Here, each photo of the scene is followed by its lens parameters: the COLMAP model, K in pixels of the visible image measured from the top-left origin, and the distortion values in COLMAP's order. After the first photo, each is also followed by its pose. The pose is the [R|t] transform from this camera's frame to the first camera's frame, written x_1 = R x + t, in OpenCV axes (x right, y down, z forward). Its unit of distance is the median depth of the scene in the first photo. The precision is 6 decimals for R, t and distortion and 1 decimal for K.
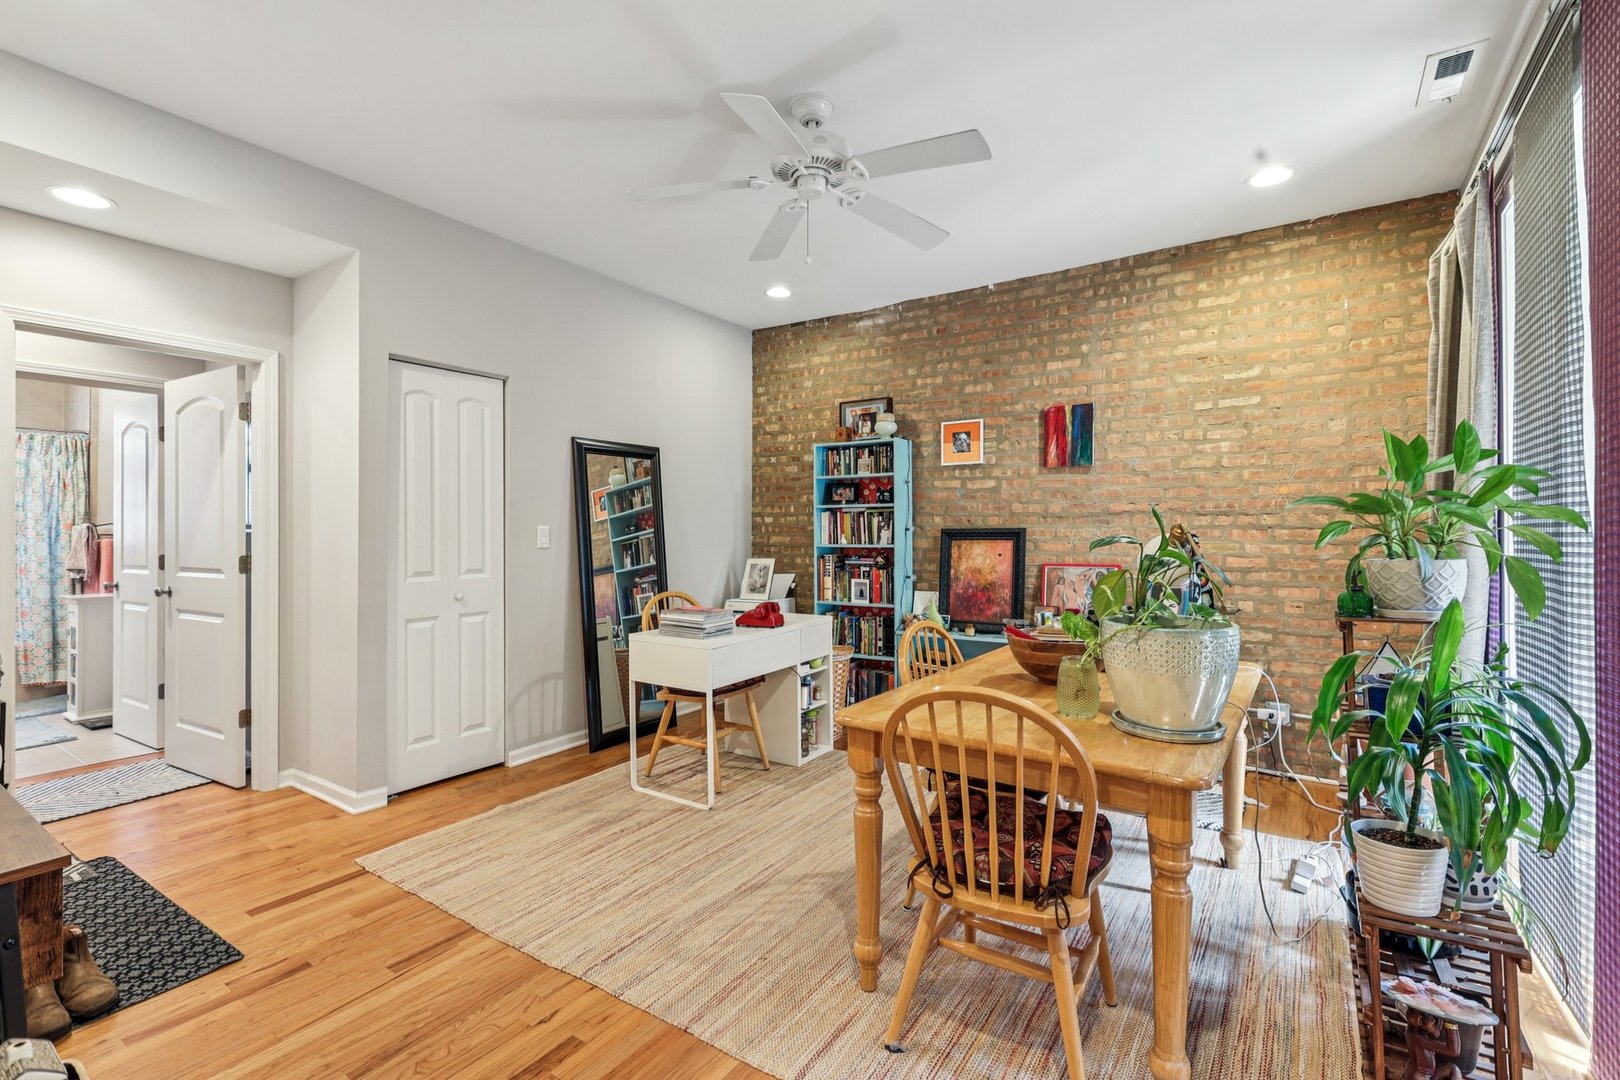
lens RADIAL K [[738.2, 0, 798.9], [0, 738.2, 539.1], [0, 0, 1]] dist [-0.003415, -0.001064]
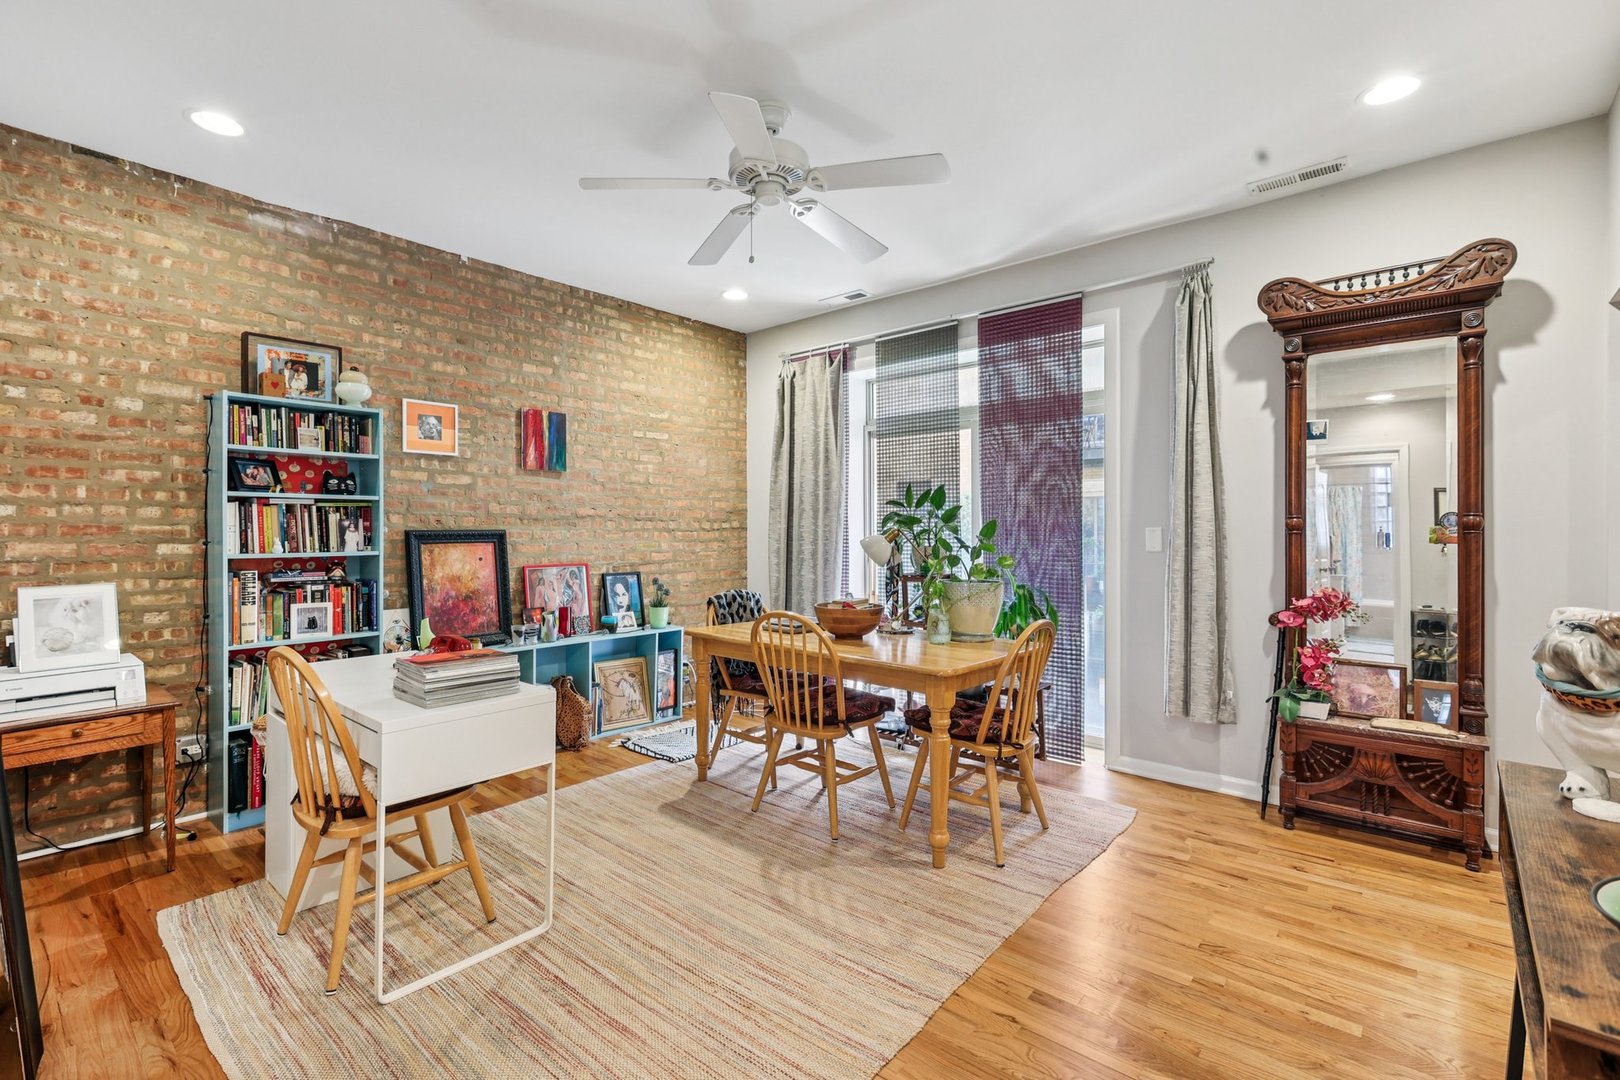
lens RADIAL K [[737.2, 0, 810.0], [0, 737.2, 540.0], [0, 0, 1]] dist [0.001505, 0.000028]
pose [[0.100260, -0.010275, 0.994908, -0.602066], [0.009724, 0.999909, 0.009347, -0.007047], [-0.994914, 0.008738, 0.100351, 0.511813]]
